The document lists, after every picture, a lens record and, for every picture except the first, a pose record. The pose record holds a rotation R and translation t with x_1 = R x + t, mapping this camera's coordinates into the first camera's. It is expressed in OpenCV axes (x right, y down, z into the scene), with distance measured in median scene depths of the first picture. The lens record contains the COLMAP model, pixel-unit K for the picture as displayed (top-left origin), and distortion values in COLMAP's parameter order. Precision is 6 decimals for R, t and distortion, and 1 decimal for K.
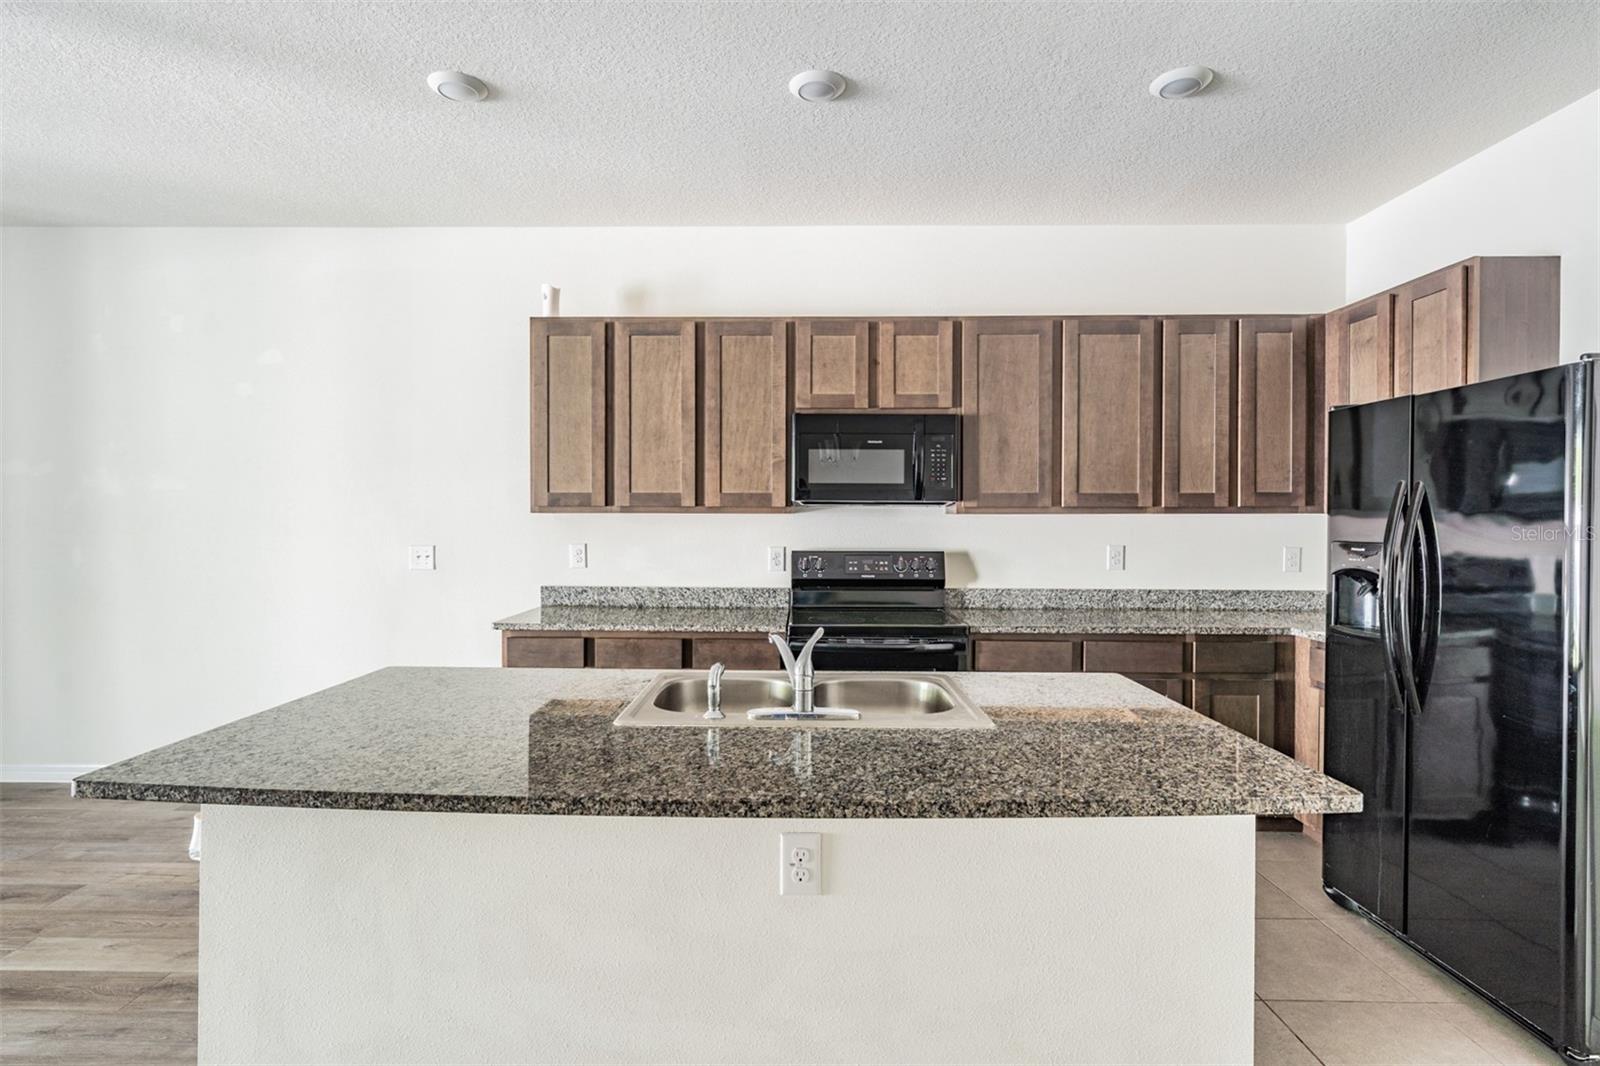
lens RADIAL K [[766.7, 0, 779.8], [0, 766.7, 523.7], [0, 0, 1]] dist [0.002390, -0.000004]
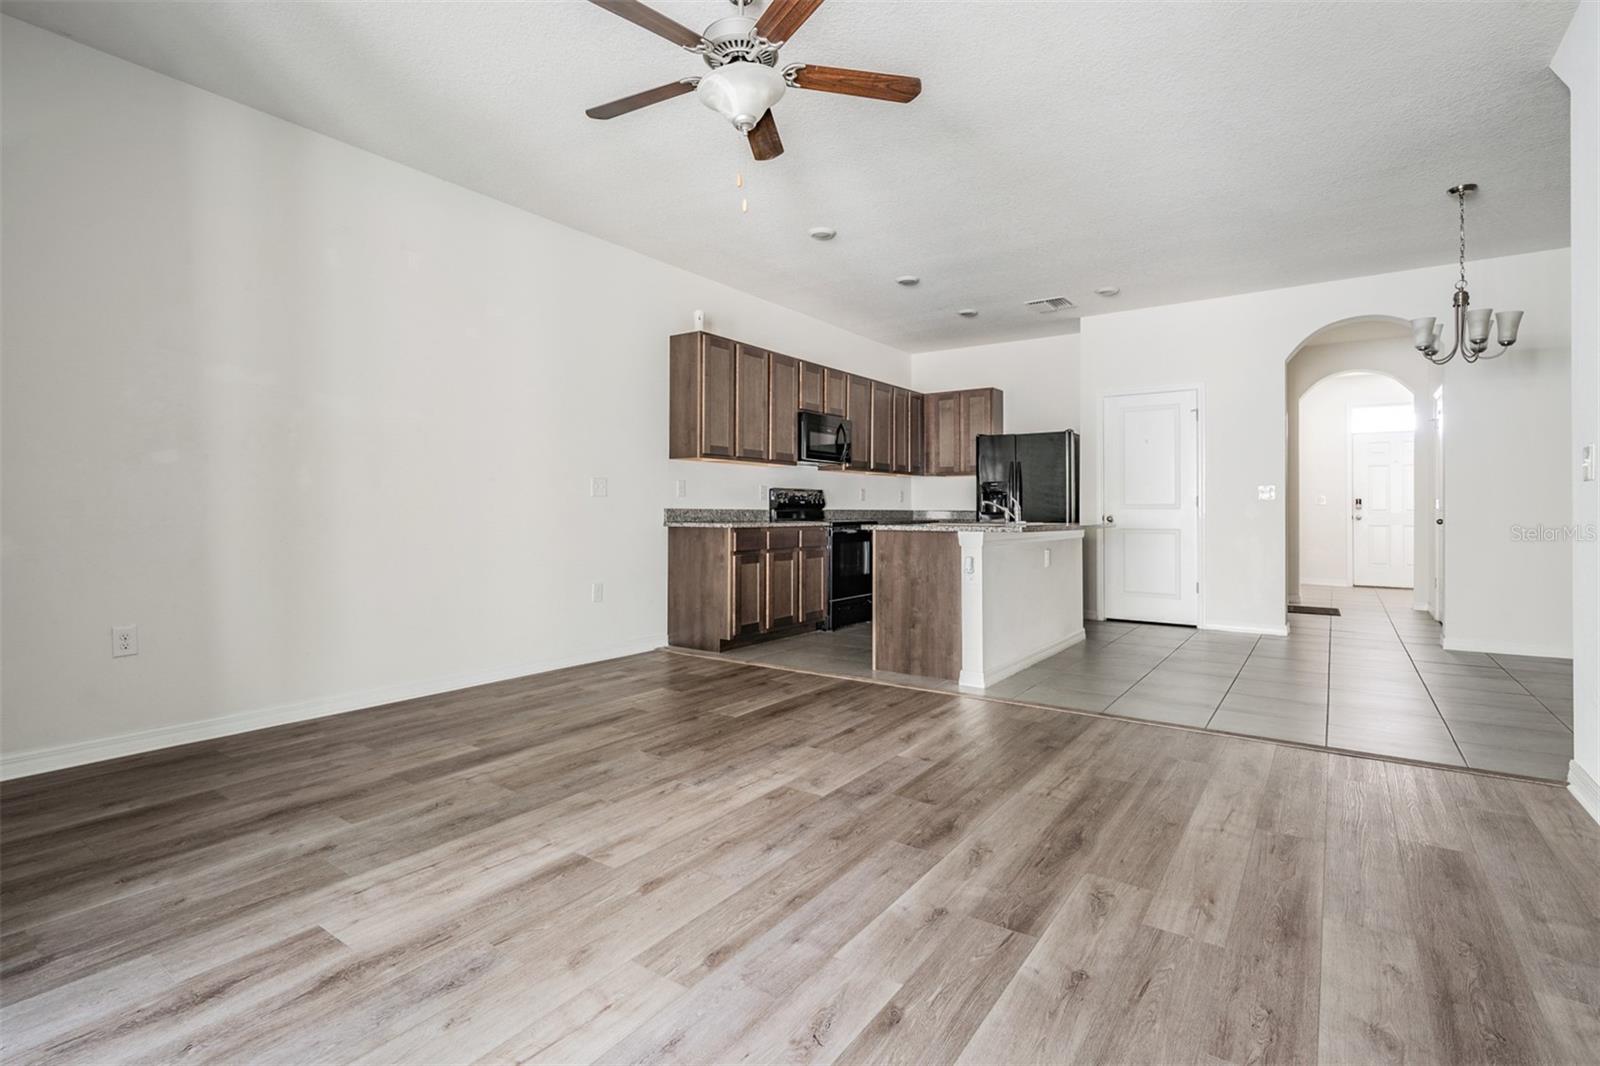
lens RADIAL K [[766.7, 0, 778.8], [0, 766.7, 500.8], [0, 0, 1]] dist [0.002390, -0.000004]
pose [[0.575101, 0.009679, 0.818025, -1.519474], [0.002071, 0.999910, -0.013287, 0.095088], [-0.818080, 0.009336, 0.575029, -0.013623]]
